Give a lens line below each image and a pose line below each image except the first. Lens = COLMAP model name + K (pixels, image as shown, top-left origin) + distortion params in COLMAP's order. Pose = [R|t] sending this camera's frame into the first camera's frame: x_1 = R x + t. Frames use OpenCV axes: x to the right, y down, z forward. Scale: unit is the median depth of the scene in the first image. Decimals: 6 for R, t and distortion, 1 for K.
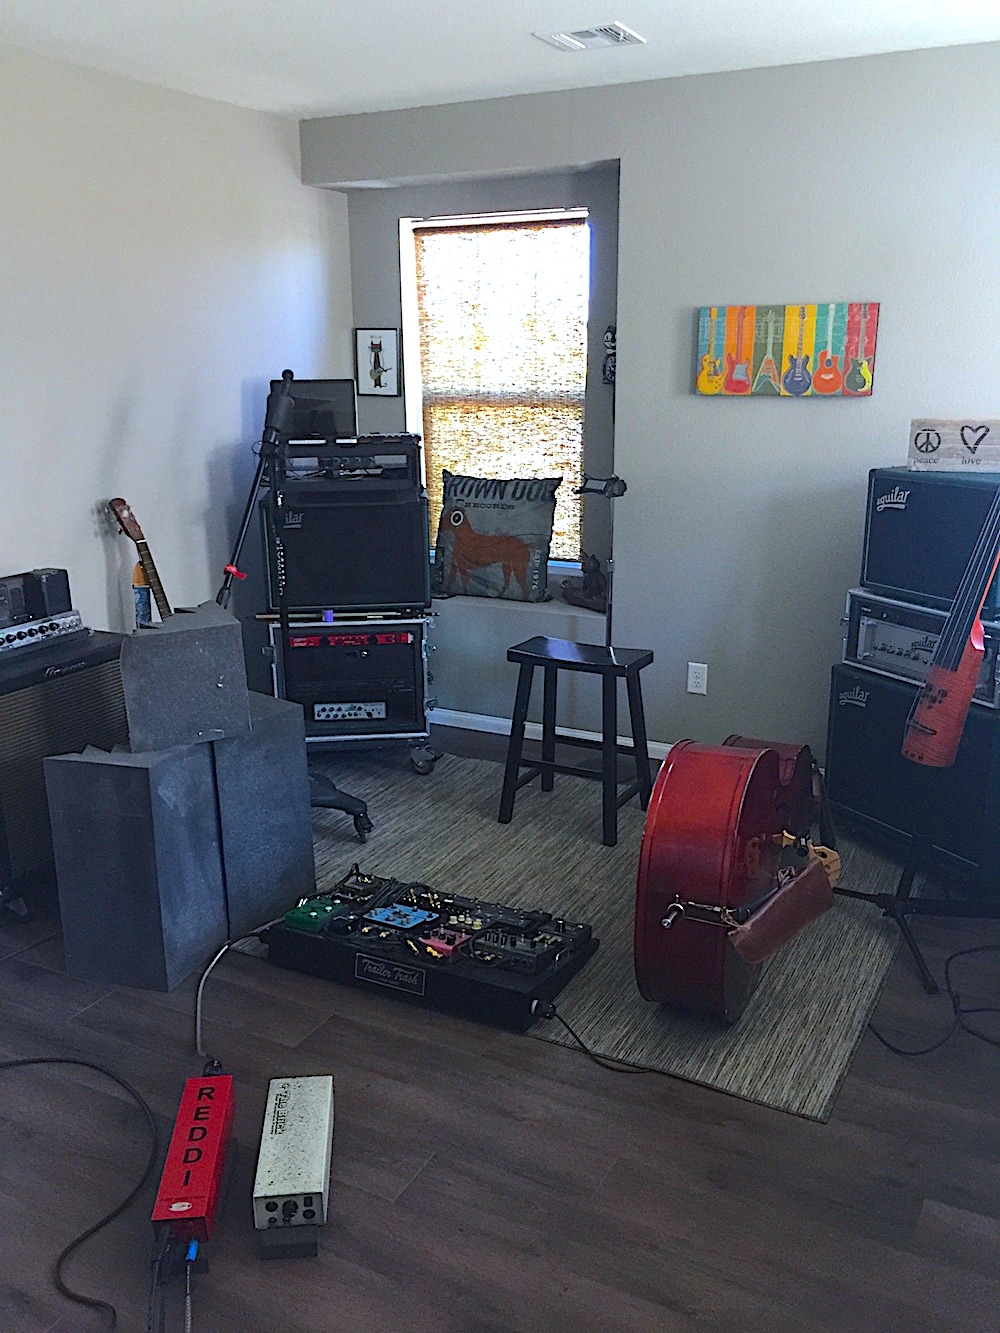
lens RADIAL K [[1157.5, 0, 500.0], [0, 1157.5, 666.5], [0, 0, 1]] dist [0.040154, -0.003797]
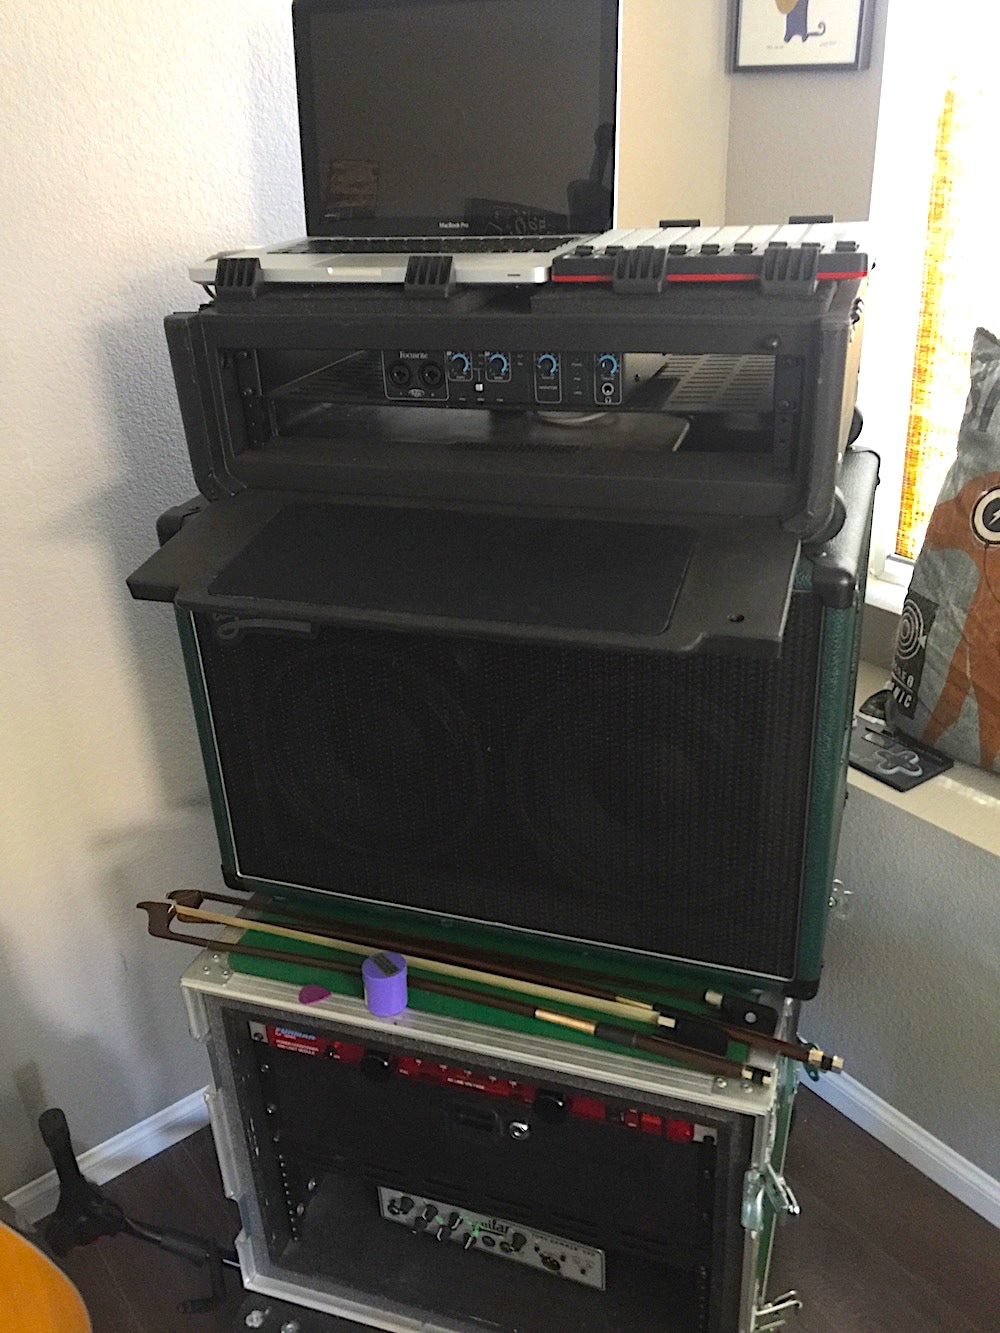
lens RADIAL K [[1157.5, 0, 500.0], [0, 1157.5, 666.5], [0, 0, 1]] dist [0.040154, -0.003797]
pose [[0.911605, 0.157241, -0.379804, -0.038050], [-0.074361, 0.971784, 0.223843, -0.165399], [0.404285, -0.175813, 0.897576, 0.764119]]
